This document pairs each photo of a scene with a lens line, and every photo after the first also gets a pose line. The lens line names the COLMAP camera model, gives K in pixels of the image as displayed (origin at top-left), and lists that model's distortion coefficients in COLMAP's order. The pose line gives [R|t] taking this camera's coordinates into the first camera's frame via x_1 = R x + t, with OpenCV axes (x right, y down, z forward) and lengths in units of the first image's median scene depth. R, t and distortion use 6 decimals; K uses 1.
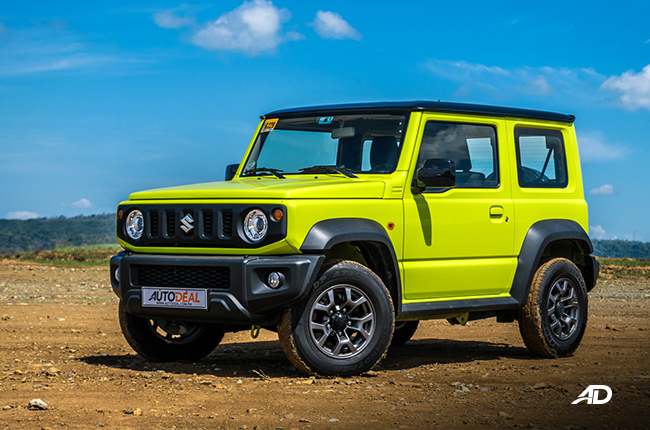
lens RADIAL K [[1345.8, 0, 328.2], [0, 1345.8, 213.1], [0, 0, 1]] dist [0.018030, 0.000000]
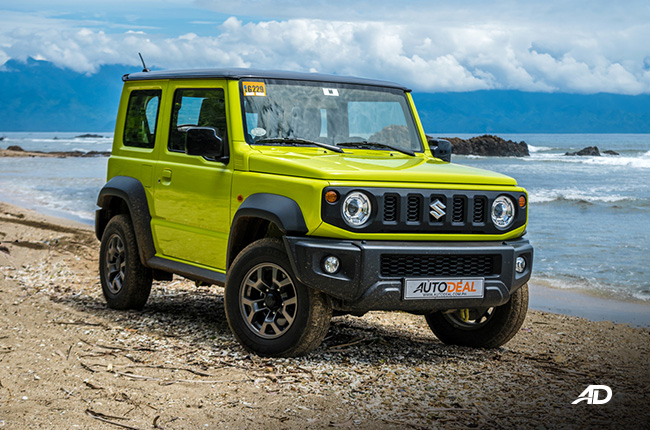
lens RADIAL K [[1345.8, 0, 327.8], [0, 1345.8, 218.5], [0, 0, 1]] dist [0.018030, 0.000000]
pose [[0.376850, -0.025988, 0.925910, -1.019165], [-0.044764, 0.997927, 0.046228, -0.026344], [-0.925192, -0.058868, 0.374906, 0.719974]]
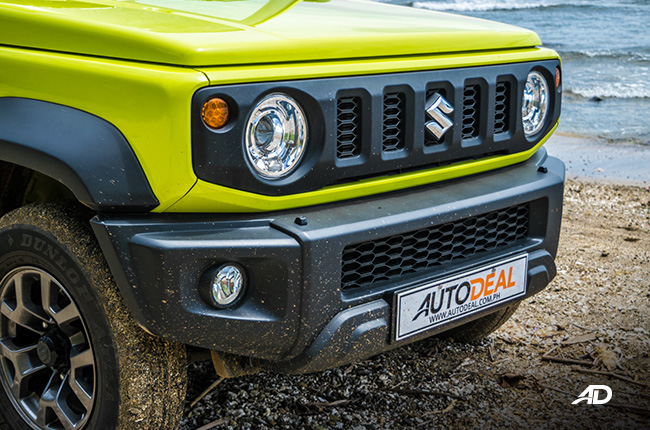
lens RADIAL K [[1007.5, 0, 323.9], [0, 1007.5, 214.3], [0, 0, 1]] dist [-0.047644, 0.000000]
pose [[0.110367, -0.216756, 0.969967, -0.421181], [-0.014504, 0.975474, 0.219637, -0.030933], [-0.993785, -0.038309, 0.104517, 1.007846]]
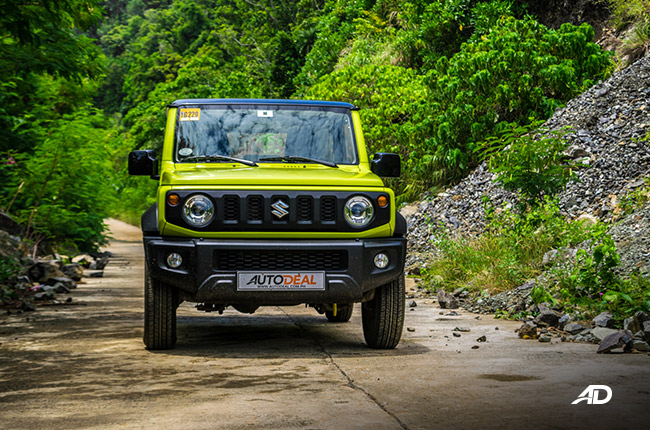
lens RADIAL K [[1345.8, 0, 323.9], [0, 1345.8, 215.3], [0, 0, 1]] dist [0.018030, 0.000000]
pose [[0.700621, 0.007816, 0.713491, -0.822056], [-0.007738, 0.999964, -0.003357, 0.015899], [-0.713492, -0.003169, 0.700656, 0.255343]]
